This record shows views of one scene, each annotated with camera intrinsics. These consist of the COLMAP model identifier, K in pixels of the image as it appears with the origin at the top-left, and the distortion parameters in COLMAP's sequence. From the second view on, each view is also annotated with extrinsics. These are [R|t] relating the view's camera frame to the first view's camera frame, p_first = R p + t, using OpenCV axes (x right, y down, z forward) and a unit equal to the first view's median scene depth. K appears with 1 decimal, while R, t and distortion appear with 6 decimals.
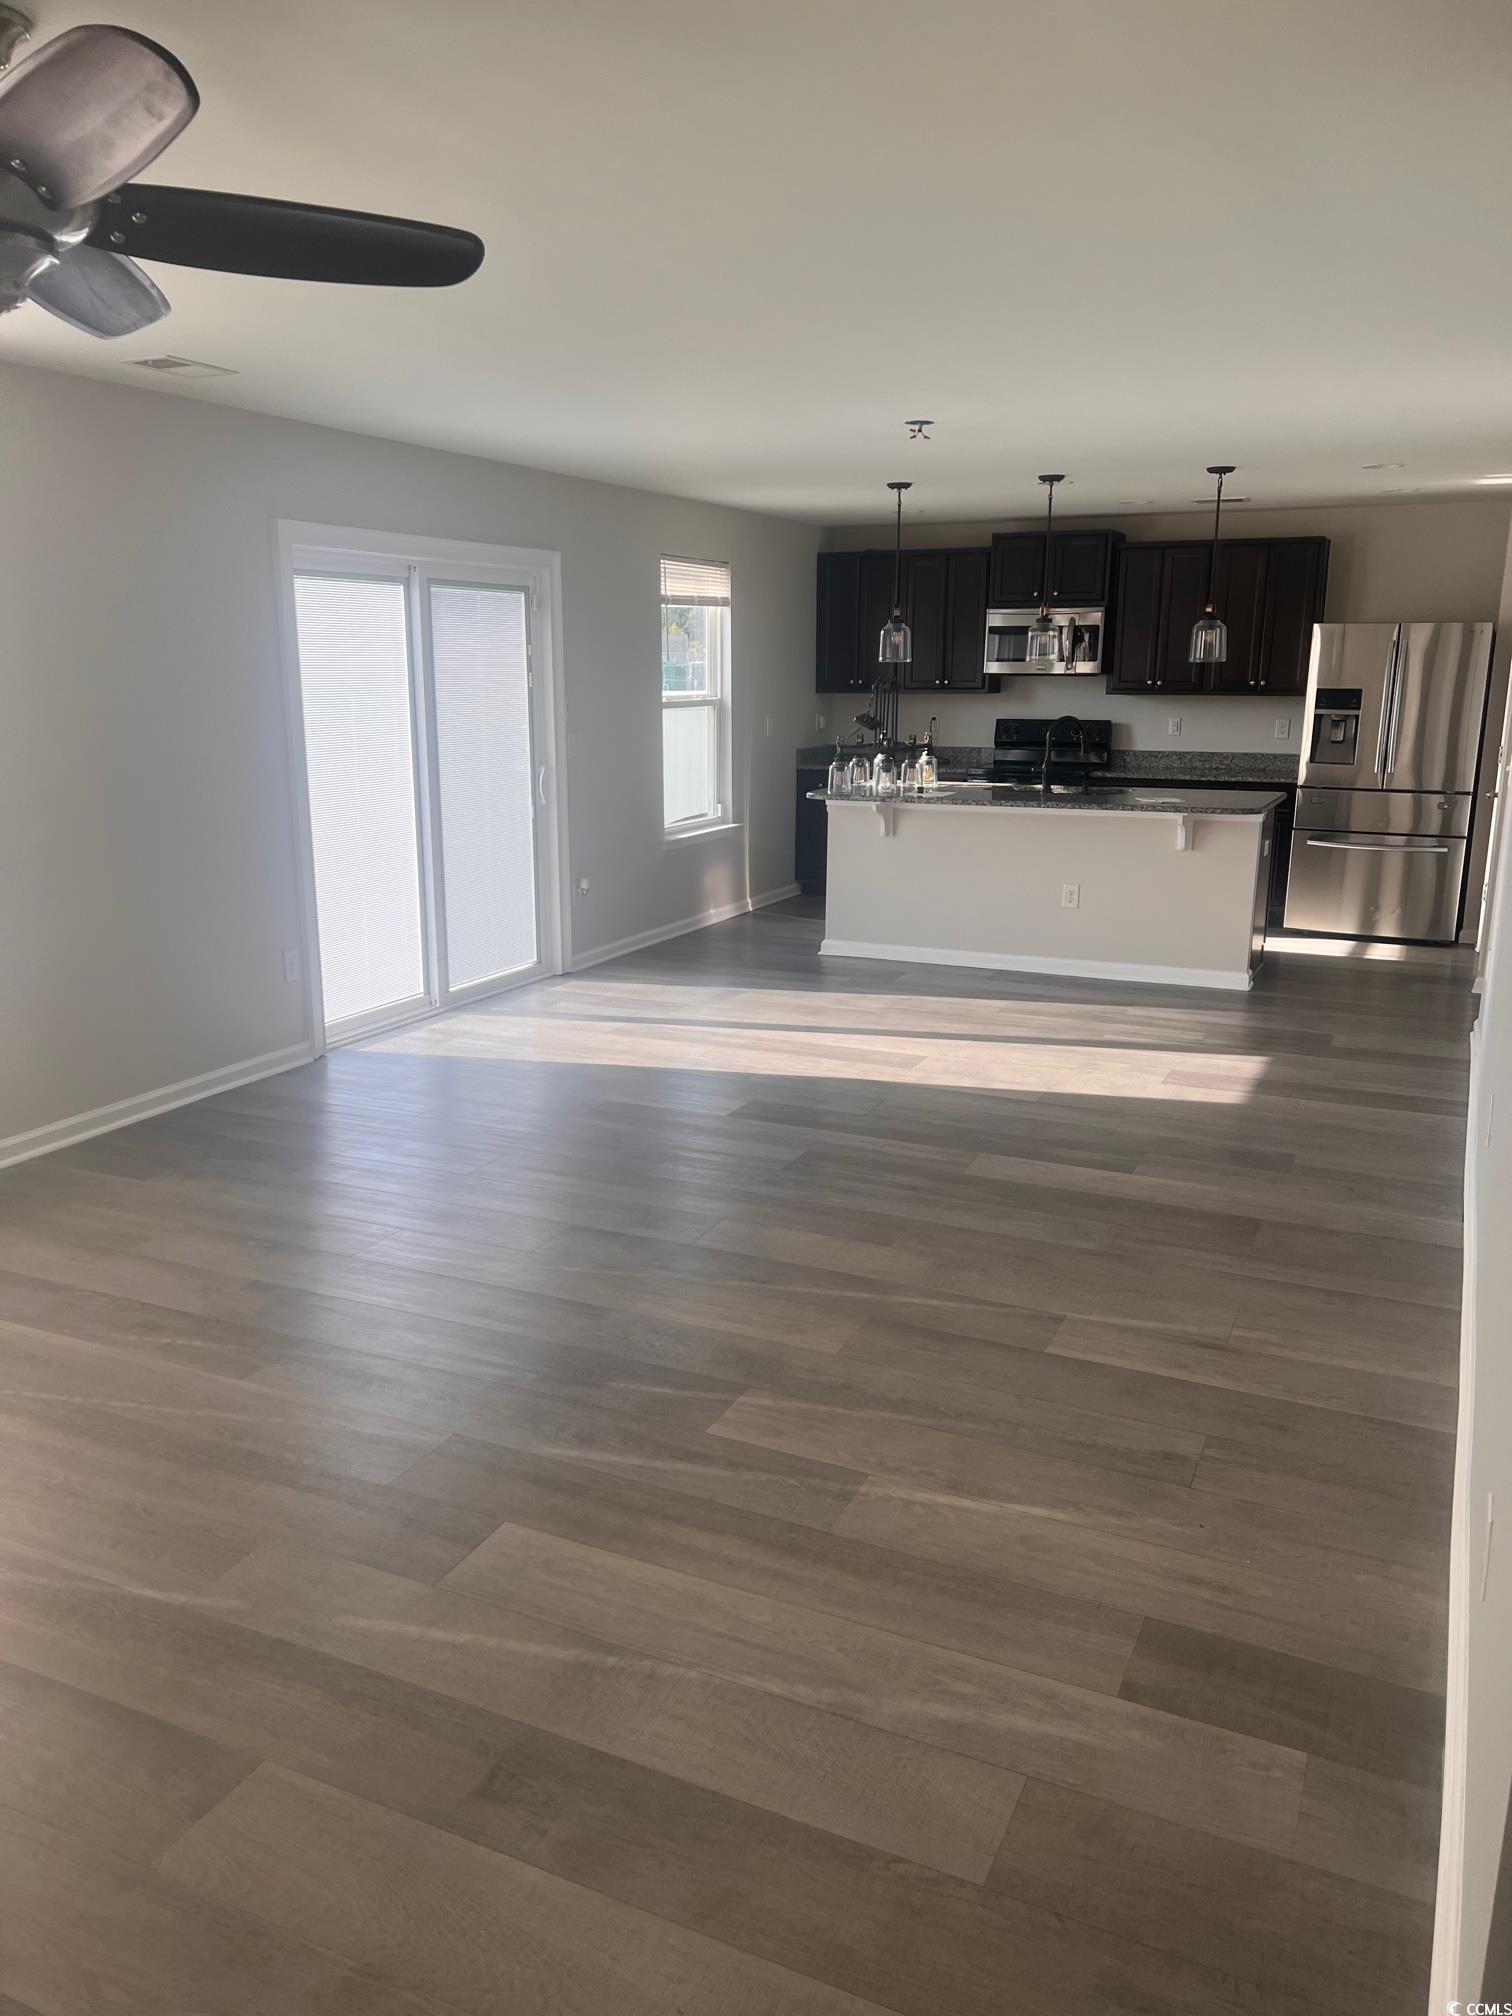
lens RADIAL K [[1525.1, 0, 748.0], [0, 1525.1, 1047.0], [0, 0, 1]] dist [0.050638, -0.013609]
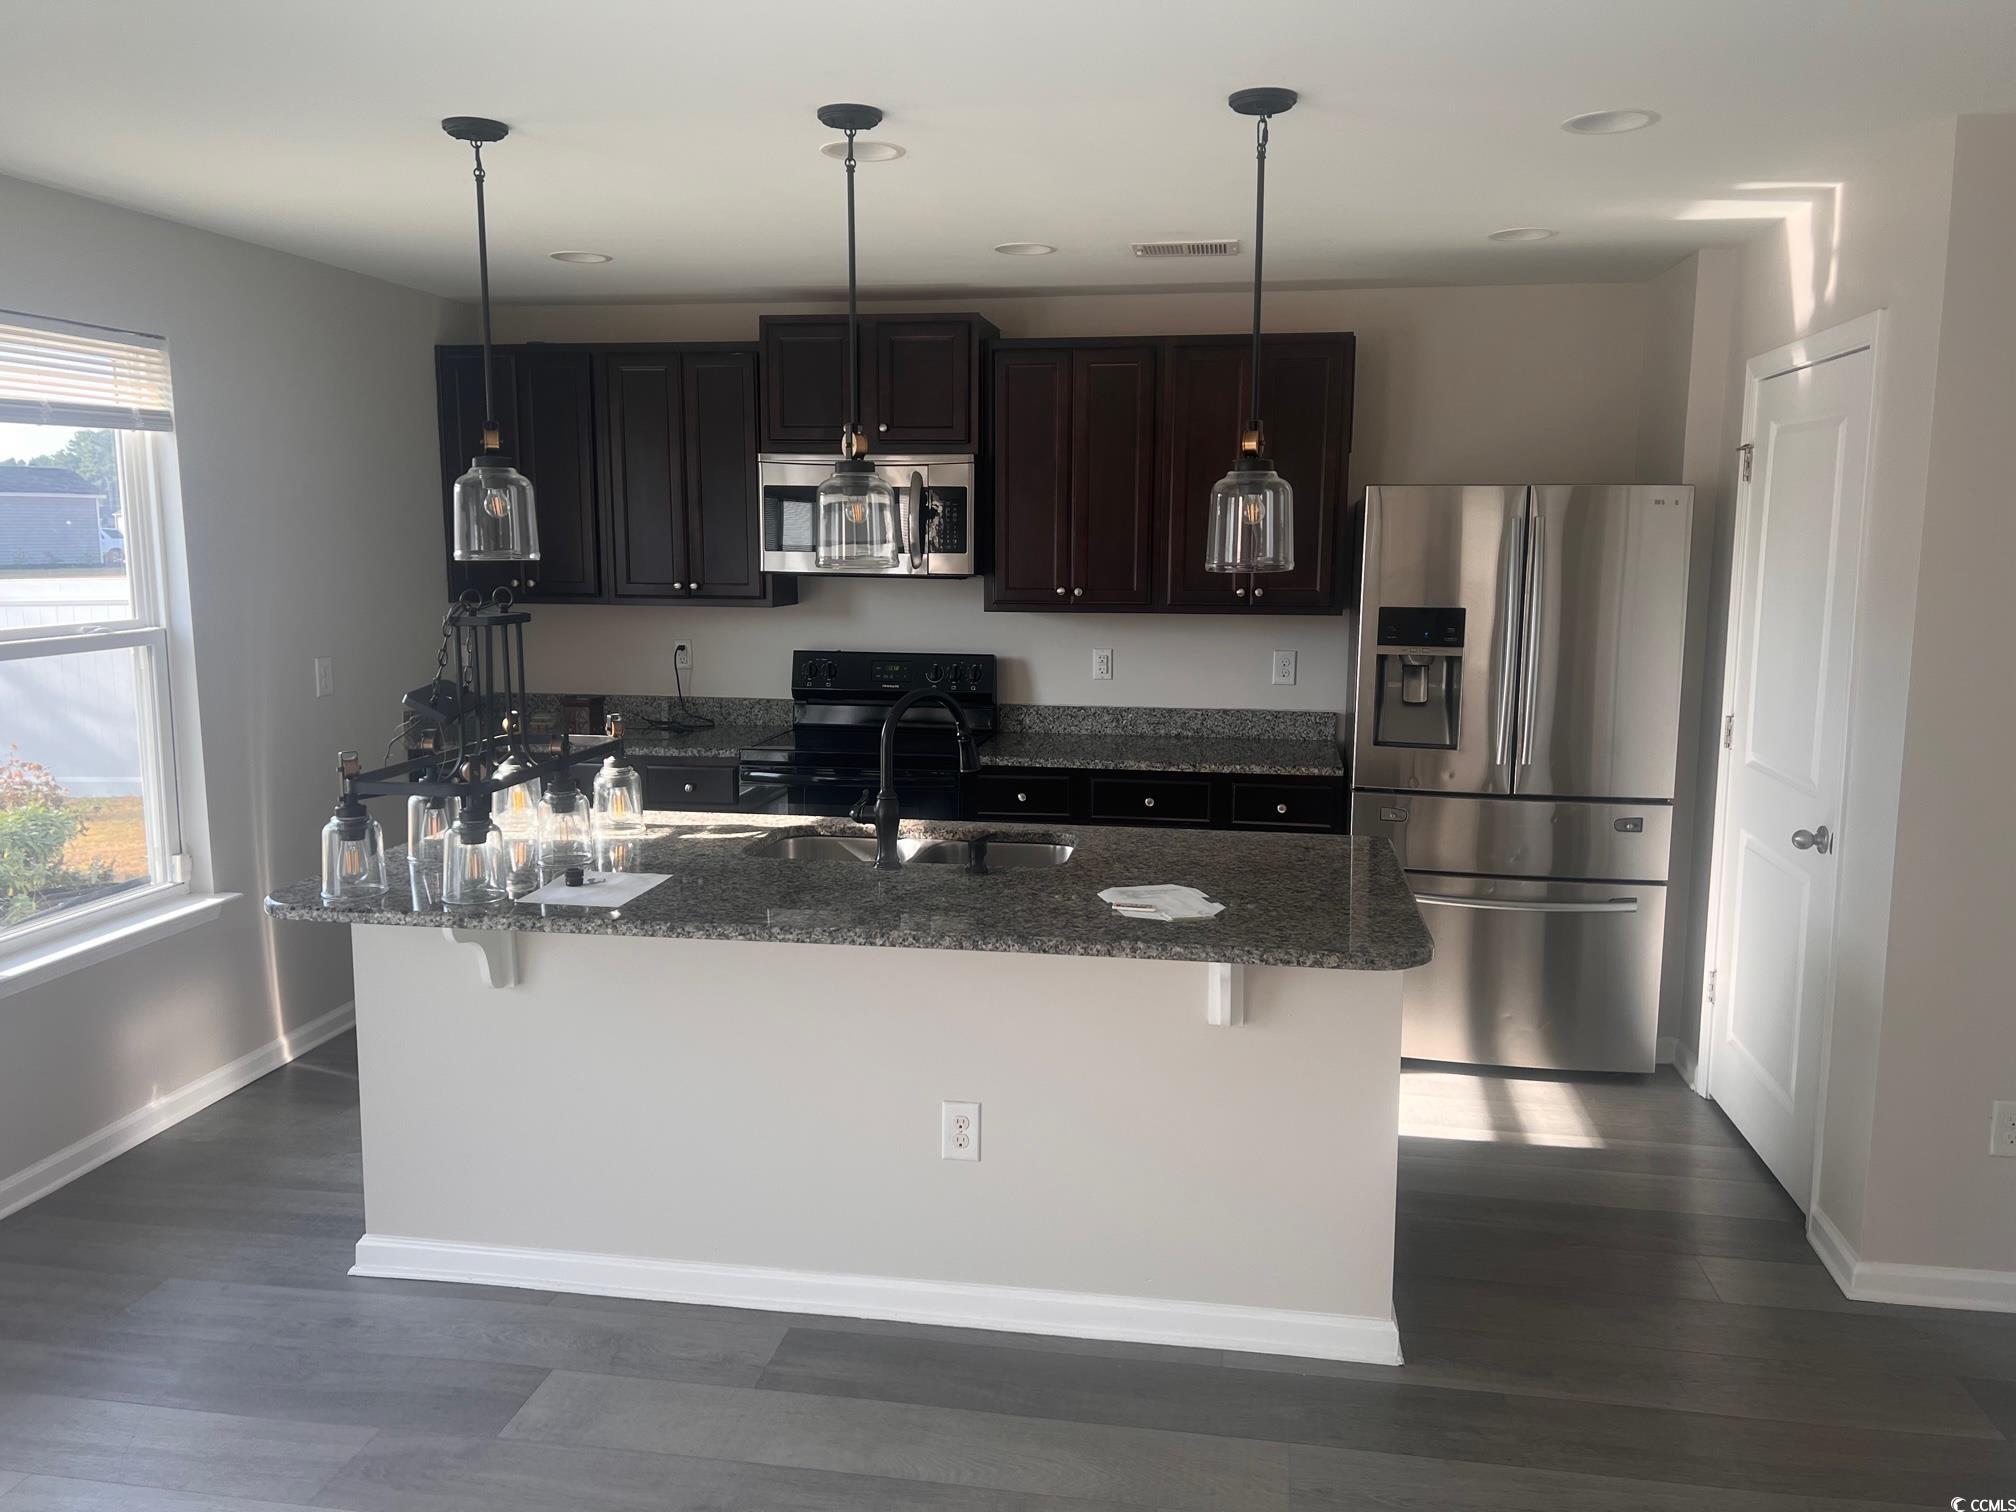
lens RADIAL K [[1525.1, 0, 1013.5], [0, 1525.1, 767.6], [0, 0, 1]] dist [0.050638, -0.013609]
pose [[0.963656, -0.037923, 0.264440, 0.100486], [0.062374, 0.994454, -0.084685, -0.131753], [-0.259762, 0.098102, 0.960677, 0.495309]]
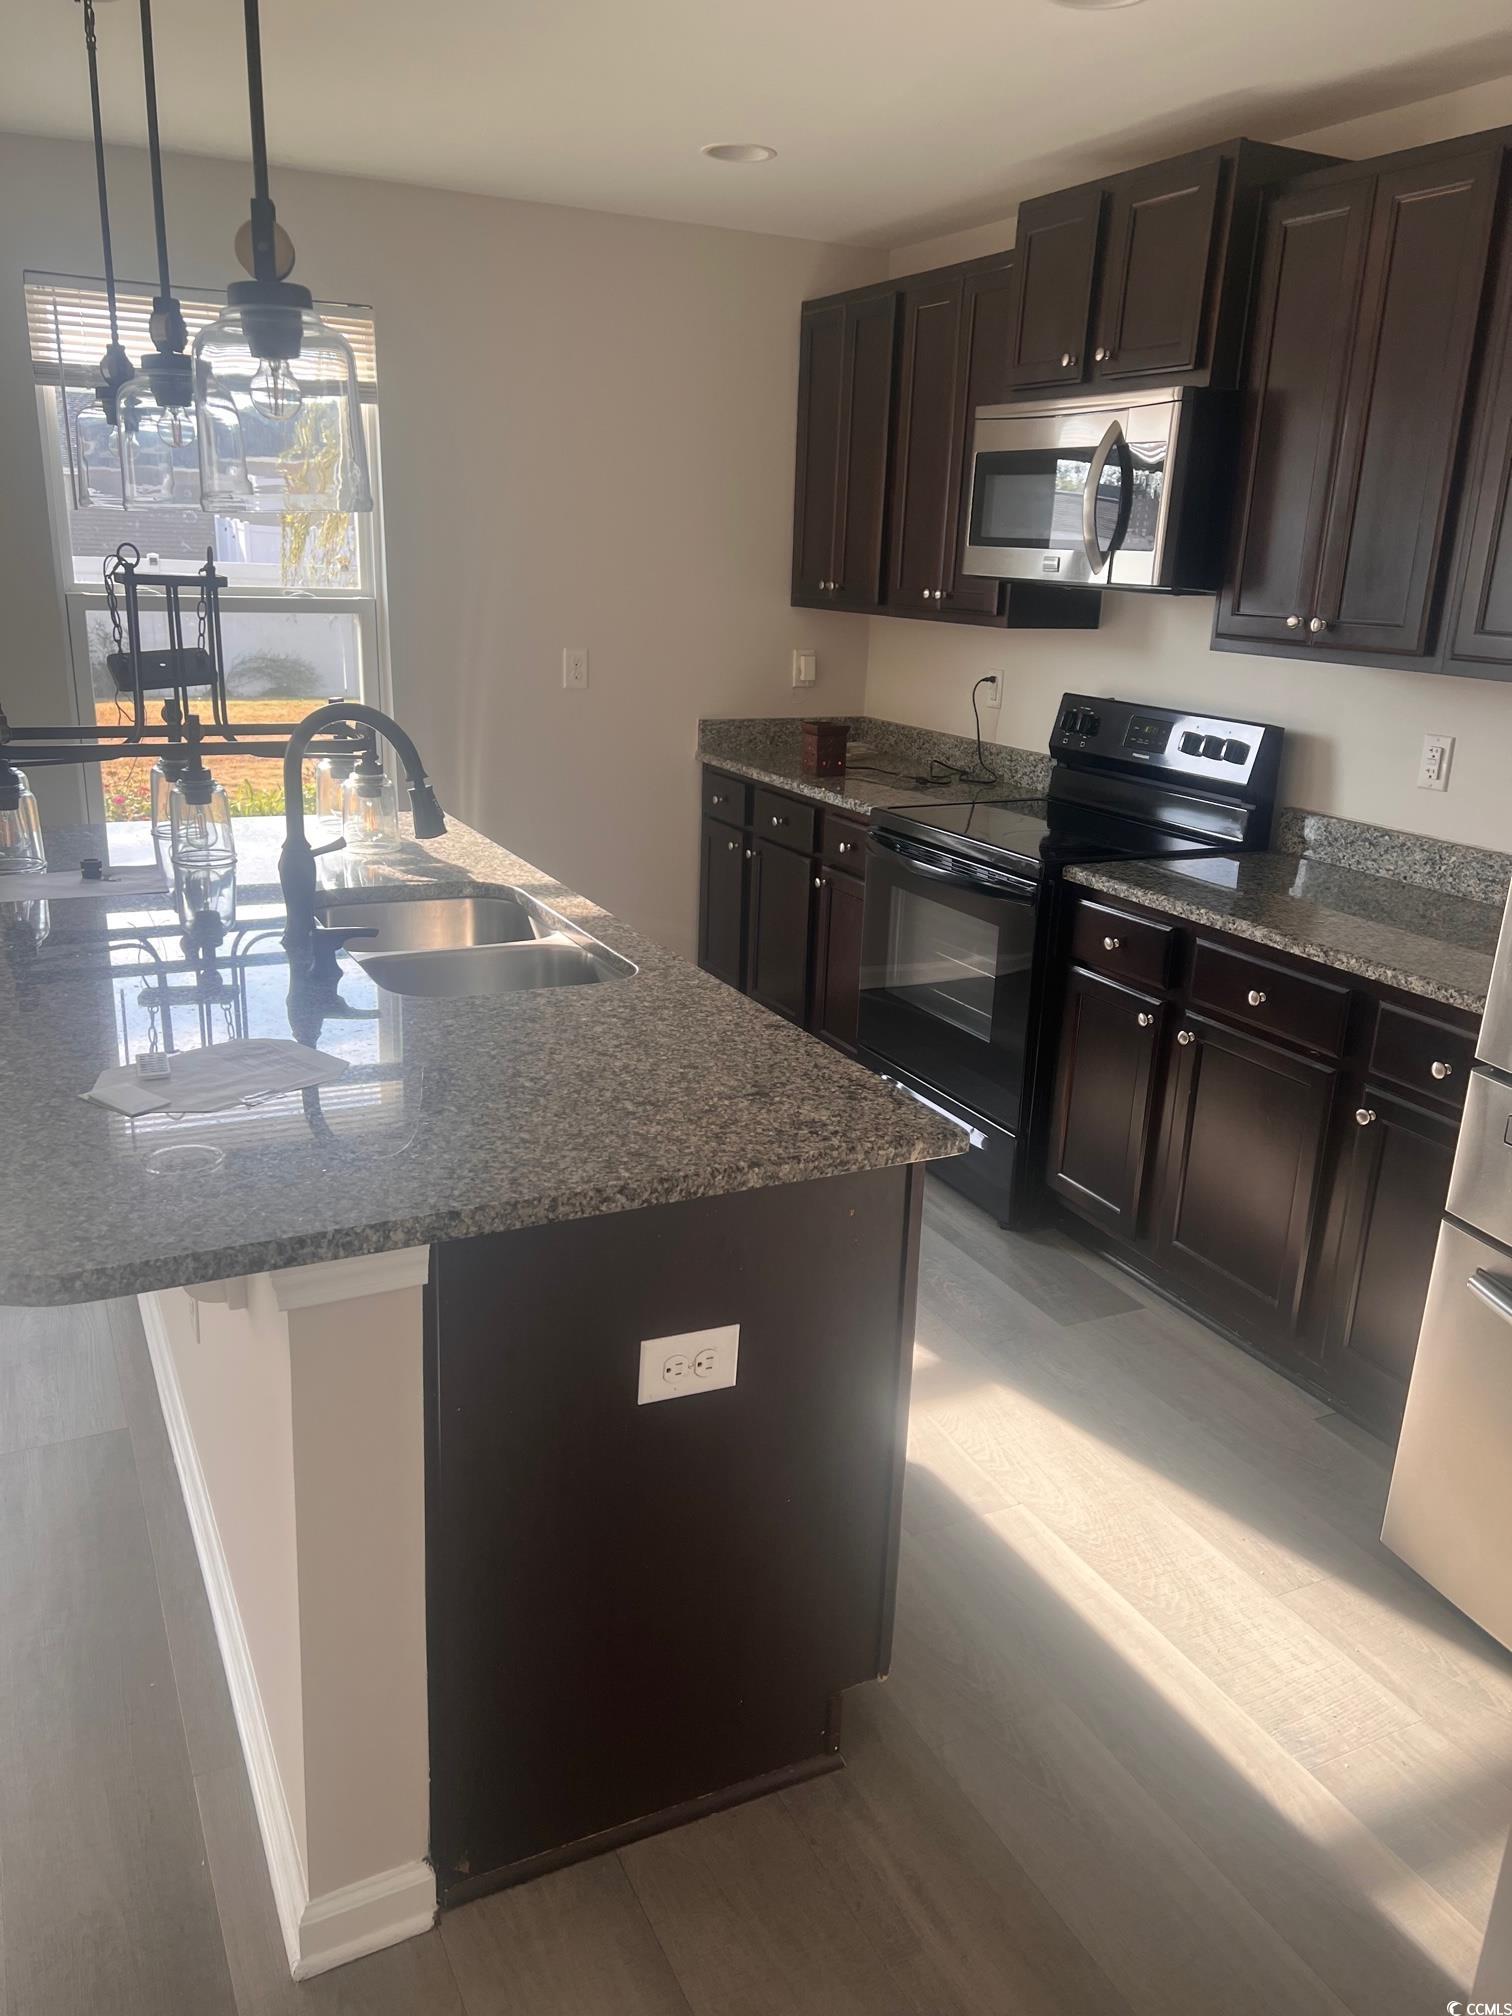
lens RADIAL K [[1525.1, 0, 760.4], [0, 1525.1, 1000.4], [0, 0, 1]] dist [0.050638, -0.013609]
pose [[0.788106, 0.202178, -0.581389, 0.386028], [-0.186818, 0.978531, 0.087043, -0.169617], [0.586505, 0.040015, 0.808957, 0.687603]]
